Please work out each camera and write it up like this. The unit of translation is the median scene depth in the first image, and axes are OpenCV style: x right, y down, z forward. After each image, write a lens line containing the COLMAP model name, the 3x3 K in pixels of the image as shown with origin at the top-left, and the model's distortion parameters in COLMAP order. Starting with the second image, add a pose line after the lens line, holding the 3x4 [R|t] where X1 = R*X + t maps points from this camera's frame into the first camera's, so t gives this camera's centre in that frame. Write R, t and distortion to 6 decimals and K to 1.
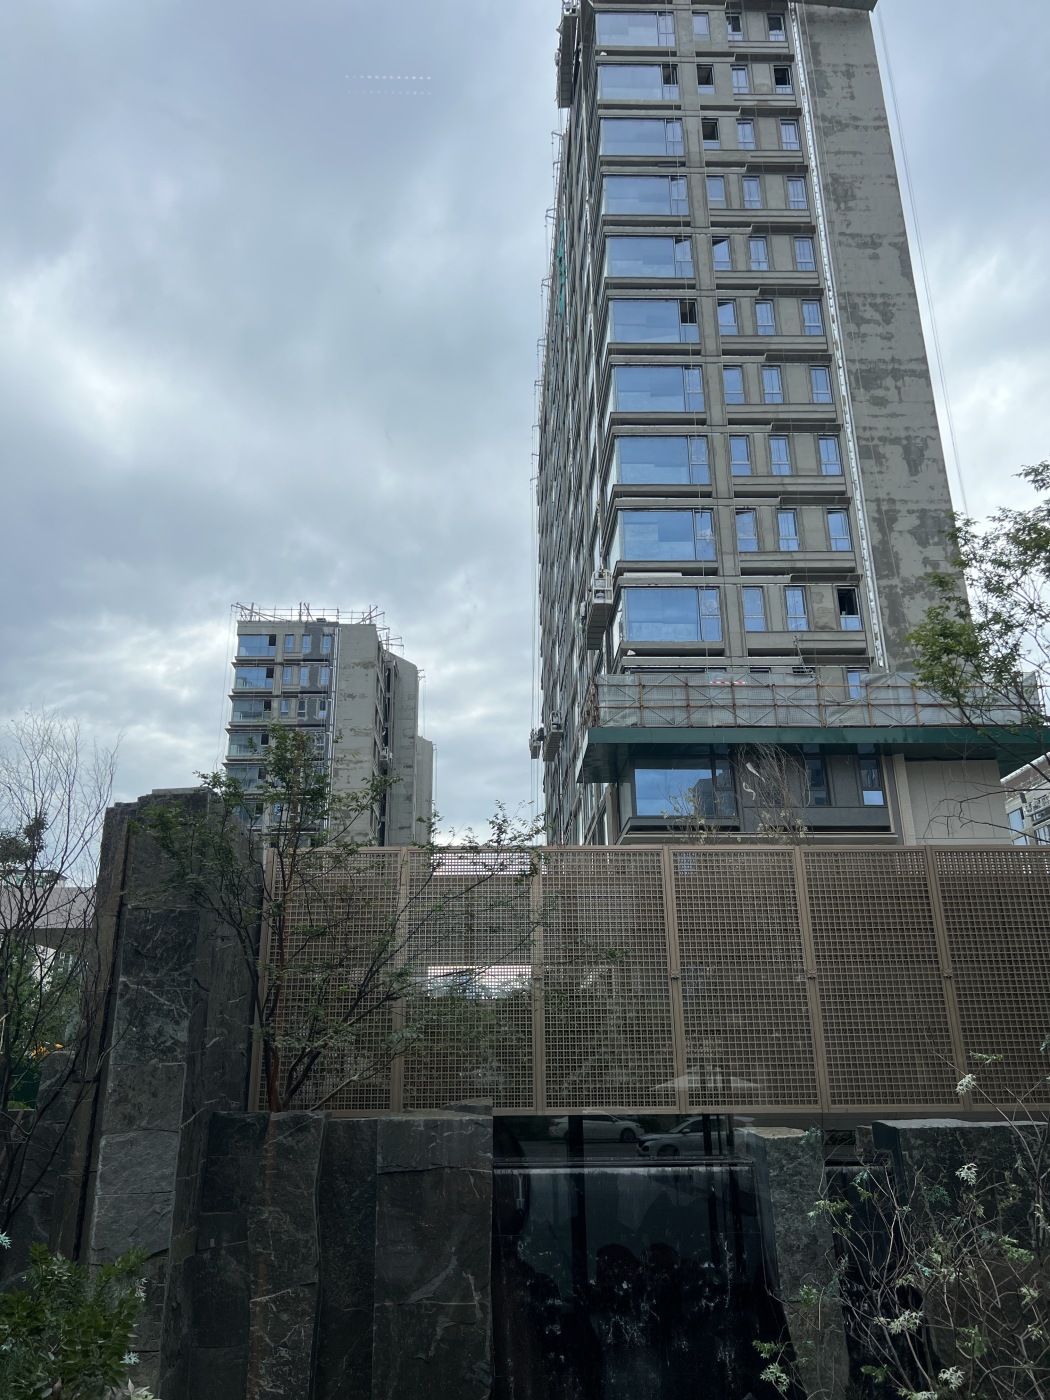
lens RADIAL K [[1069.0, 0, 531.9], [0, 1069.0, 688.2], [0, 0, 1]] dist [0.060052, -0.061169]
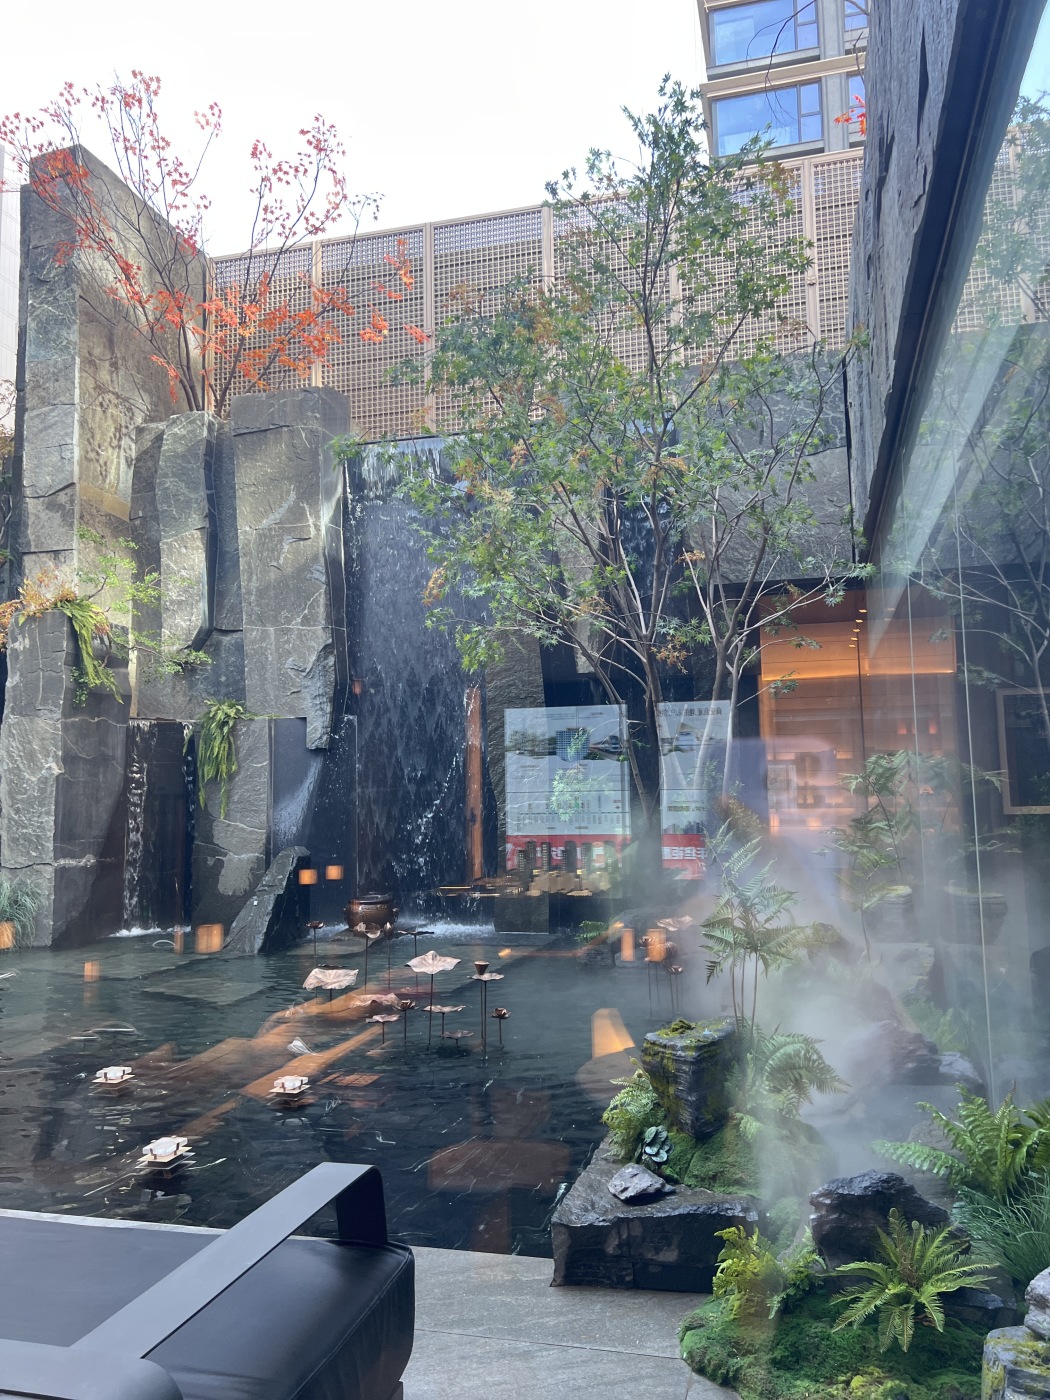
lens RADIAL K [[1069.0, 0, 526.6], [0, 1069.0, 673.6], [0, 0, 1]] dist [0.060052, -0.061169]
pose [[0.961361, -0.037974, -0.272661, 0.367336], [0.102197, 0.968894, 0.225390, 0.340913], [0.255620, -0.244546, 0.935337, -0.096808]]
